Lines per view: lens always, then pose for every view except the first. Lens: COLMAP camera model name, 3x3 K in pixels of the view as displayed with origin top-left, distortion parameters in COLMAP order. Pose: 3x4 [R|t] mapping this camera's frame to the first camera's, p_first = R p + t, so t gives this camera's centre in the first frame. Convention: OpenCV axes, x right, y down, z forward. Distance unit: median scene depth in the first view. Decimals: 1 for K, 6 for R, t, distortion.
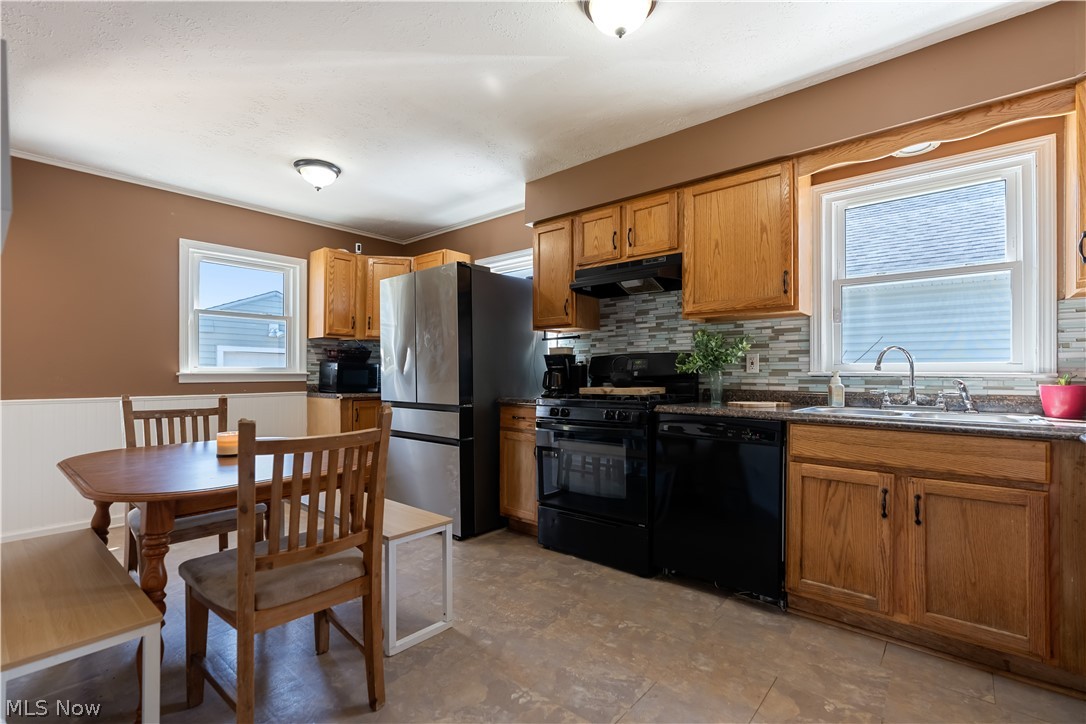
lens RADIAL K [[493.2, 0, 547.2], [0, 493.2, 375.3], [0, 0, 1]] dist [-0.005321, -0.000949]
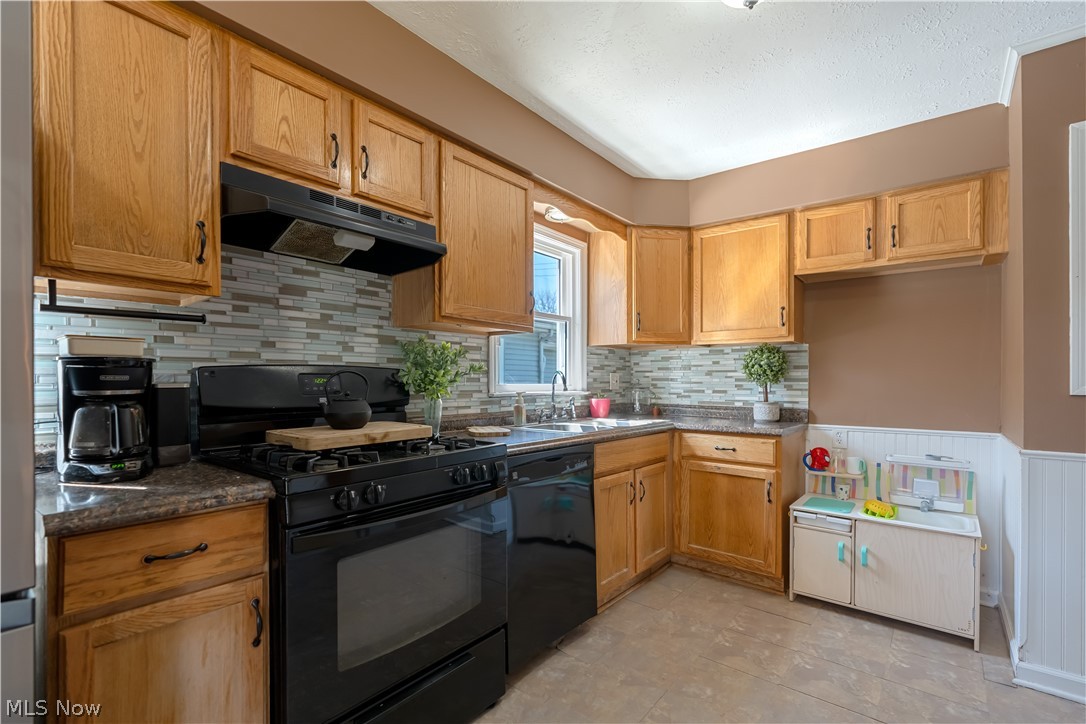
lens RADIAL K [[493.2, 0, 537.5], [0, 493.2, 382.6], [0, 0, 1]] dist [-0.005321, -0.000949]
pose [[-0.019950, -0.004814, 0.999789, -0.449921], [0.004020, 0.999980, 0.004895, -0.031219], [-0.999793, 0.004116, -0.019930, 0.905674]]
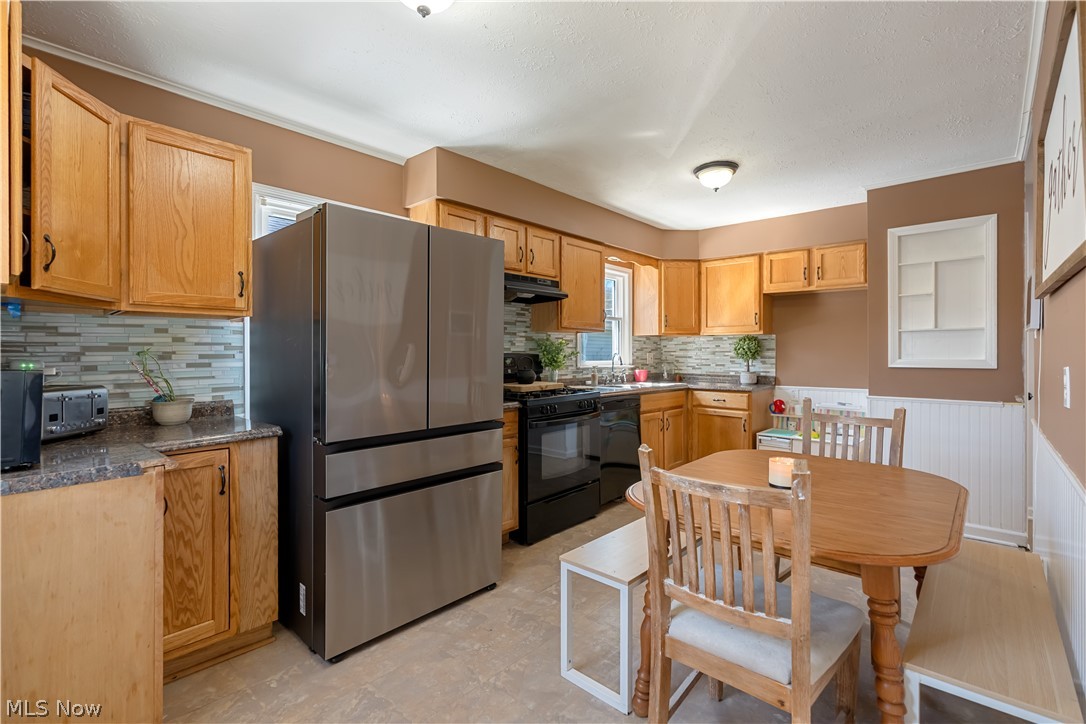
lens RADIAL K [[493.2, 0, 535.1], [0, 493.2, 359.6], [0, 0, 1]] dist [-0.005321, -0.000949]
pose [[0.043736, -0.014448, 0.998939, -1.136794], [0.008182, 0.999867, 0.014104, -0.053958], [-0.999010, 0.007556, 0.043848, 1.048456]]
